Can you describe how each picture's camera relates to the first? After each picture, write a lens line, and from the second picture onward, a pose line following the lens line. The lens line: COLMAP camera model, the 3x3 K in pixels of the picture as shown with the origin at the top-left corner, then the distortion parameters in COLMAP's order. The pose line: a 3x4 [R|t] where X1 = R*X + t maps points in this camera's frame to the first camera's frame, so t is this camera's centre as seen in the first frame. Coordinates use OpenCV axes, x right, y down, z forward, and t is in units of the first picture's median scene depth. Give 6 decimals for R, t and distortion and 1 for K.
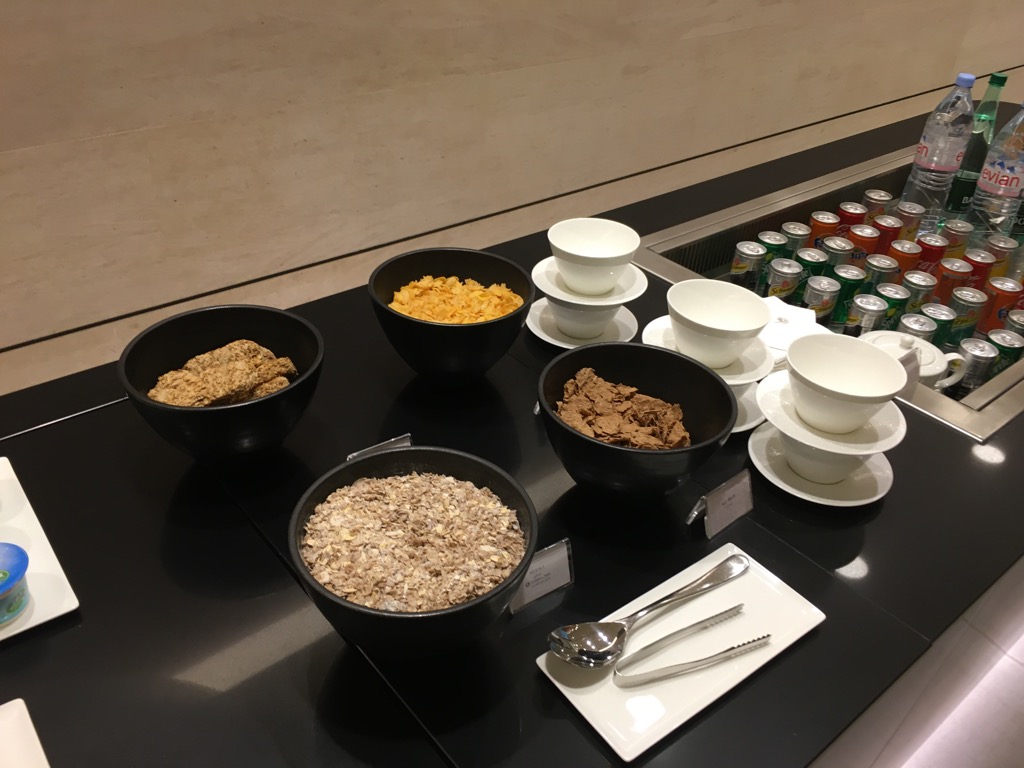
lens RADIAL K [[817.6, 0, 513.1], [0, 817.6, 431.6], [0, 0, 1]] dist [0.005511, -0.000288]
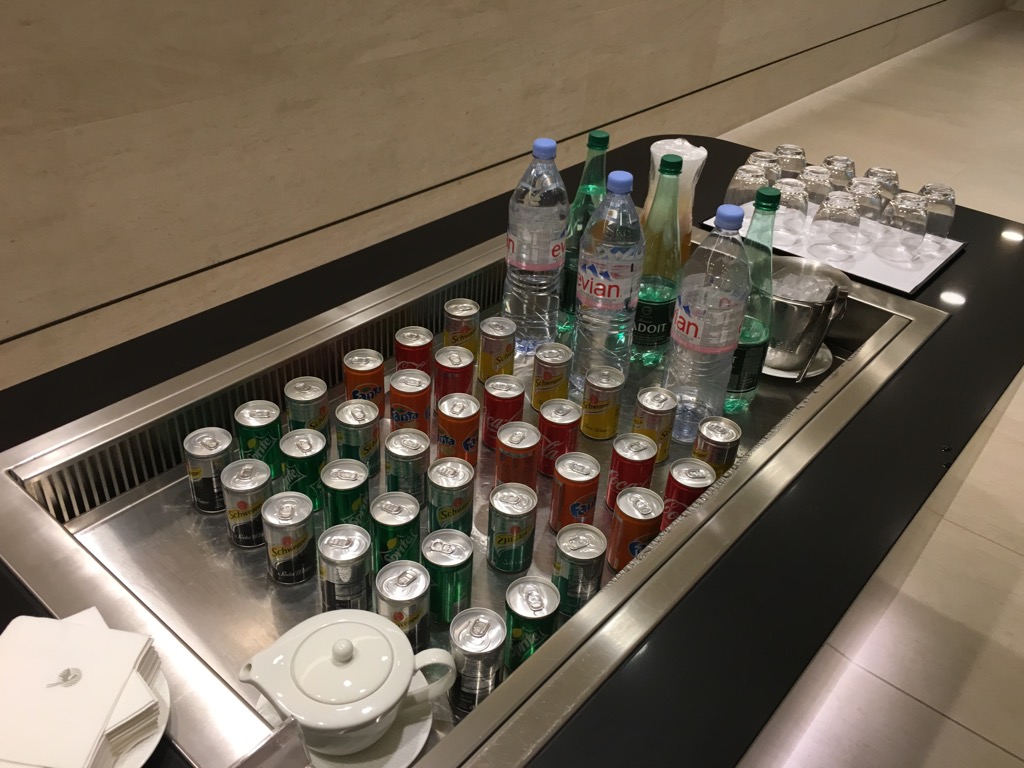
lens RADIAL K [[871.0, 0, 512.0], [0, 871.0, 384.0], [0, 0, 1]] dist [0.027321, -0.001518]
pose [[0.984794, -0.105448, 0.138062, 0.385171], [0.113764, 0.992052, -0.053770, -0.181408], [-0.131295, 0.068659, 0.988963, 0.256073]]
